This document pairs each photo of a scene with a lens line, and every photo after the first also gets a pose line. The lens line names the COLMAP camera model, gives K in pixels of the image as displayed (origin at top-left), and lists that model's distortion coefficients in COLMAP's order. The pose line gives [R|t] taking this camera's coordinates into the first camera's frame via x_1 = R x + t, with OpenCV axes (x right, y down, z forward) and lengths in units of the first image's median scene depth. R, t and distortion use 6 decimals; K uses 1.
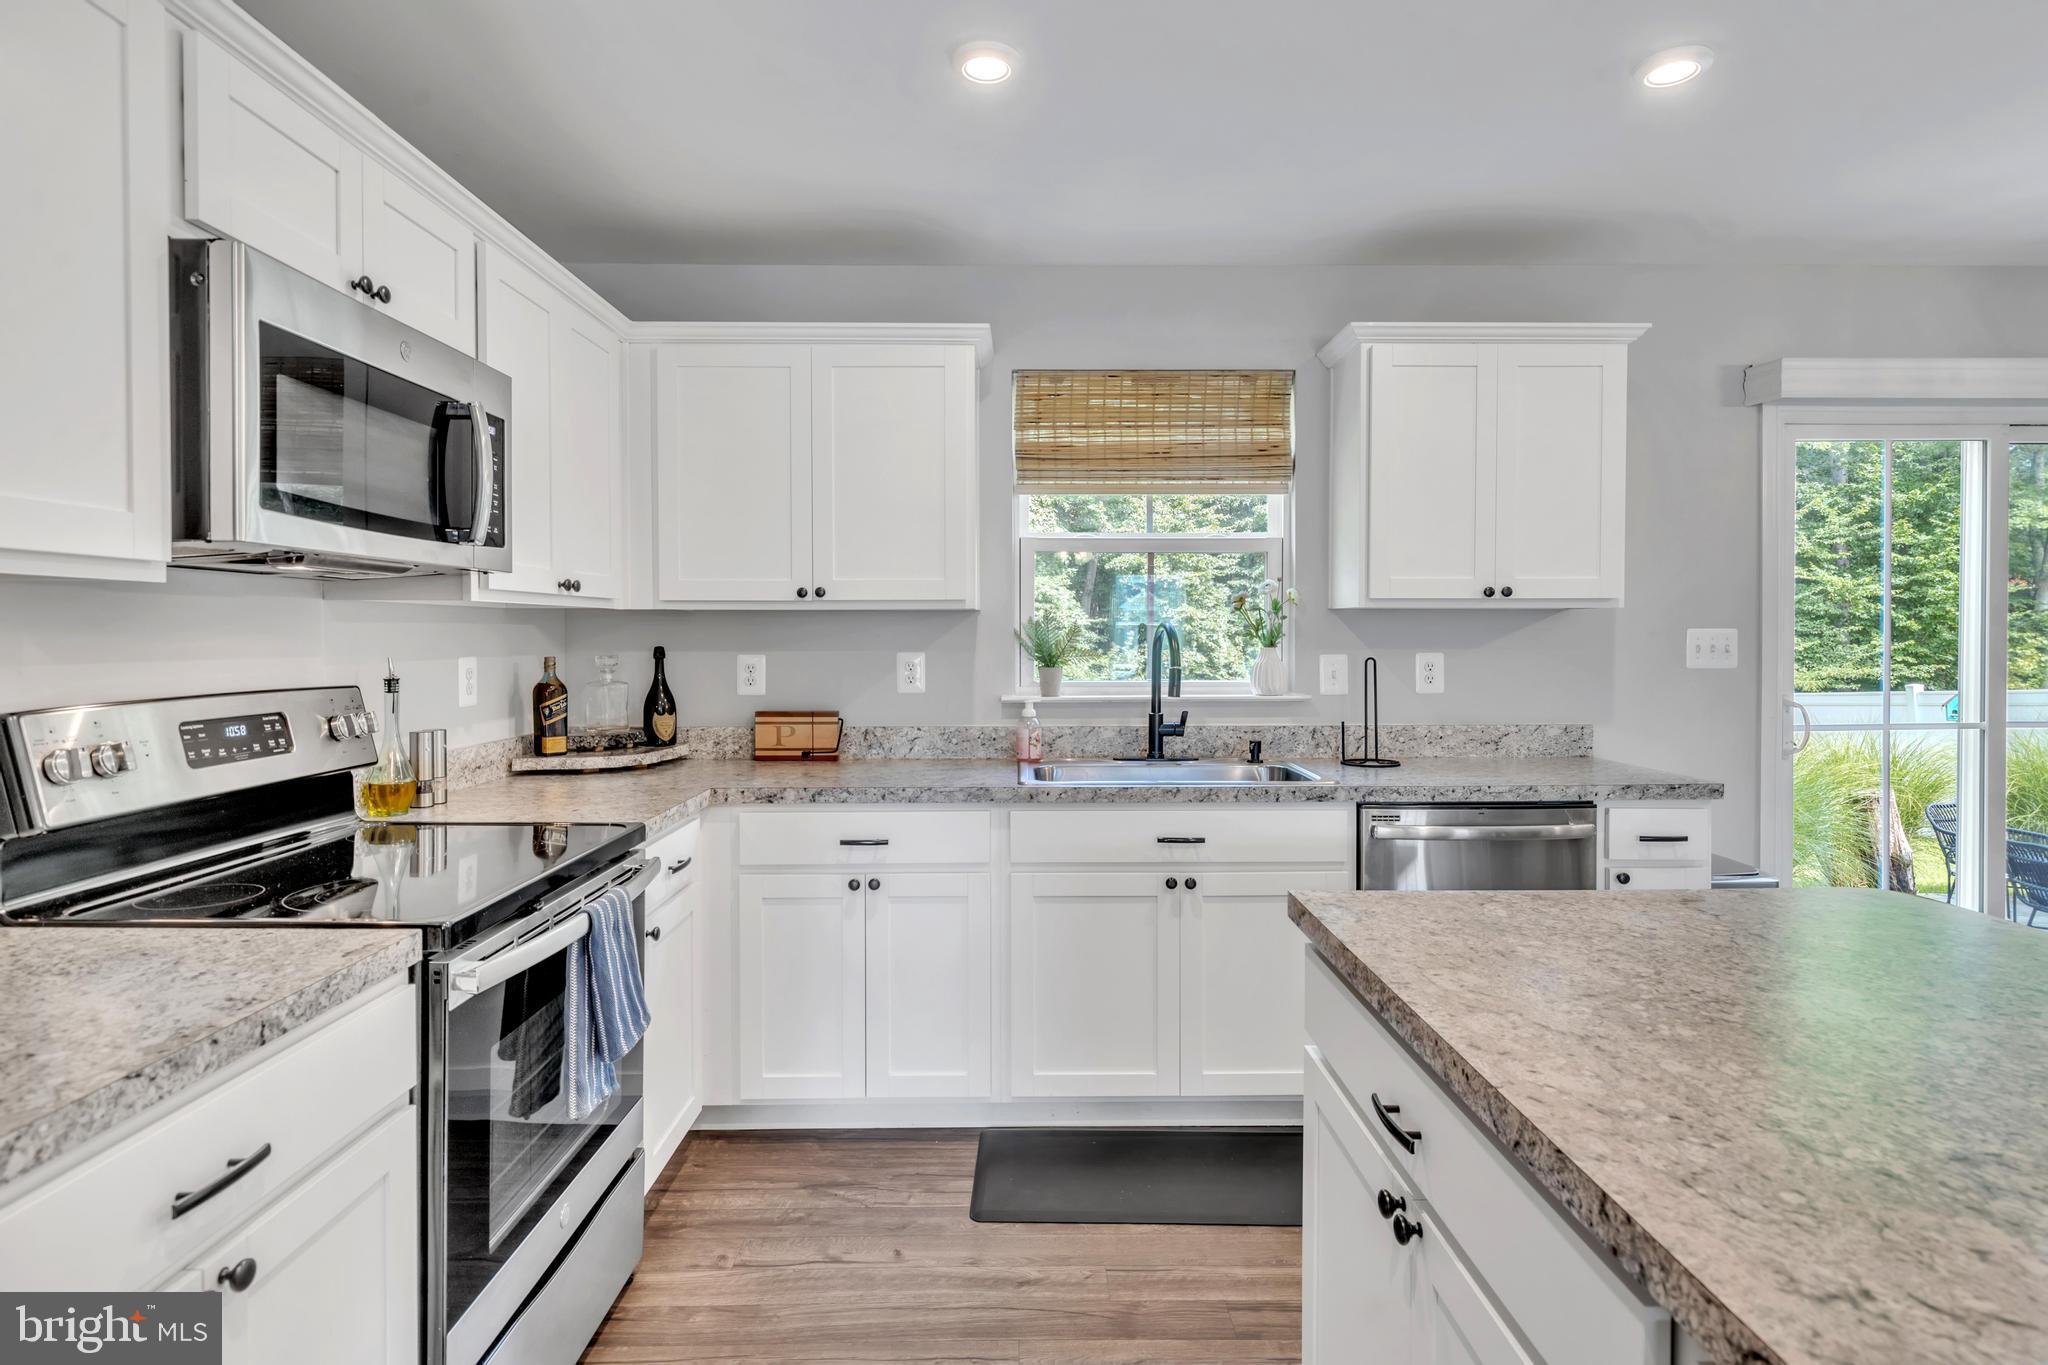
lens RADIAL K [[1058.6, 0, 1028.7], [0, 1058.6, 654.7], [0, 0, 1]] dist [-0.001090, -0.000427]
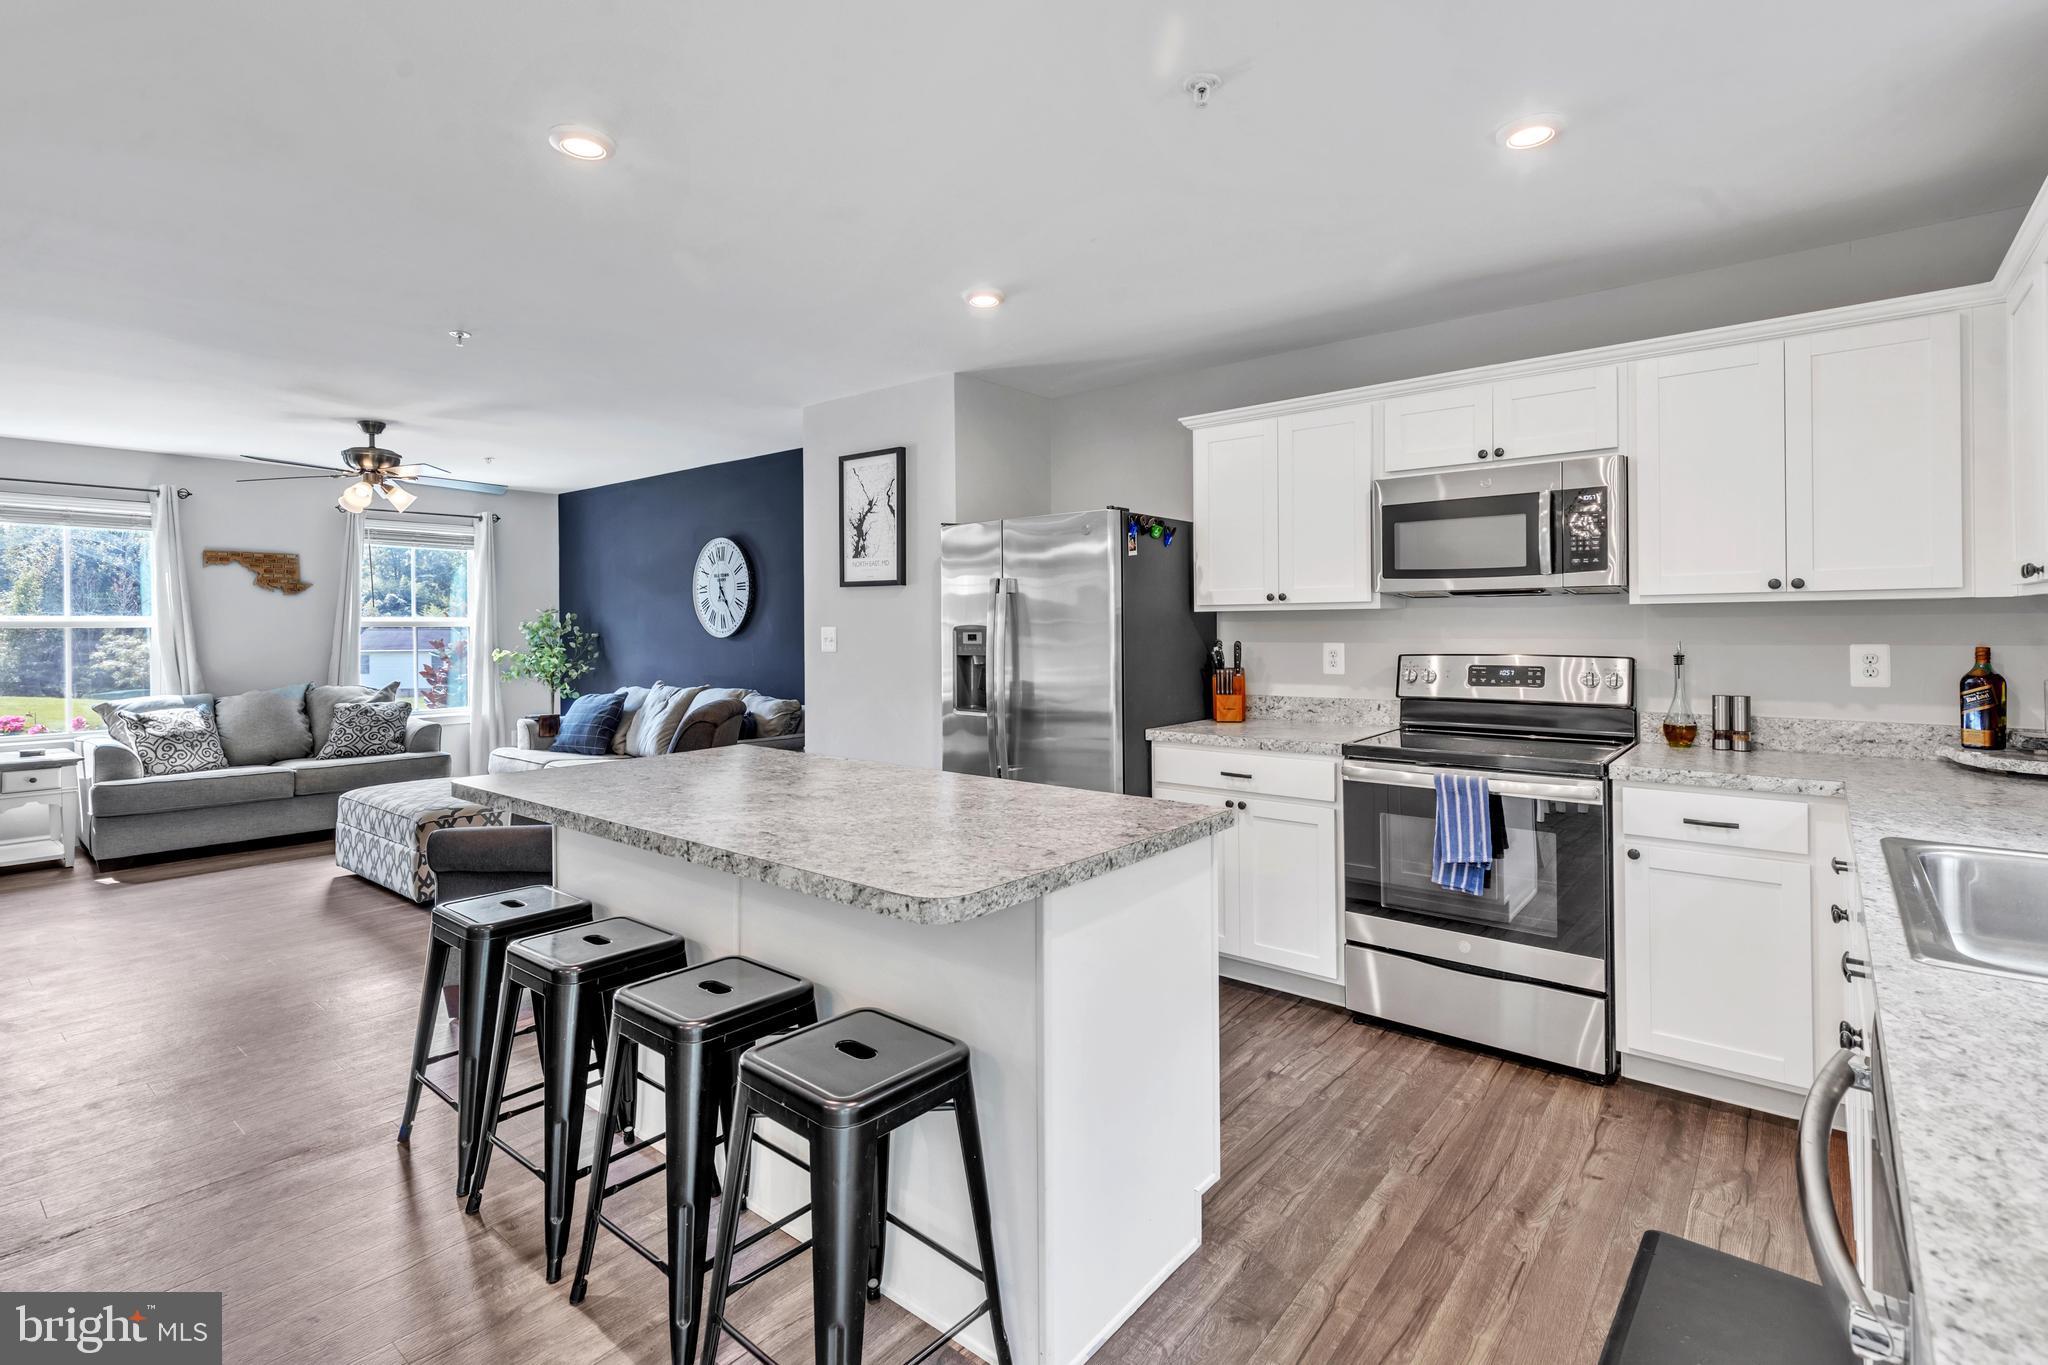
lens RADIAL K [[956.4, 0, 1028.1], [0, 956.4, 627.0], [0, 0, 1]] dist [0.010003, -0.005685]
pose [[-0.641346, 0.006556, -0.767223, 0.775410], [-0.006821, 0.999875, 0.014246, -0.022806], [0.767221, 0.014369, -0.641222, 0.878995]]
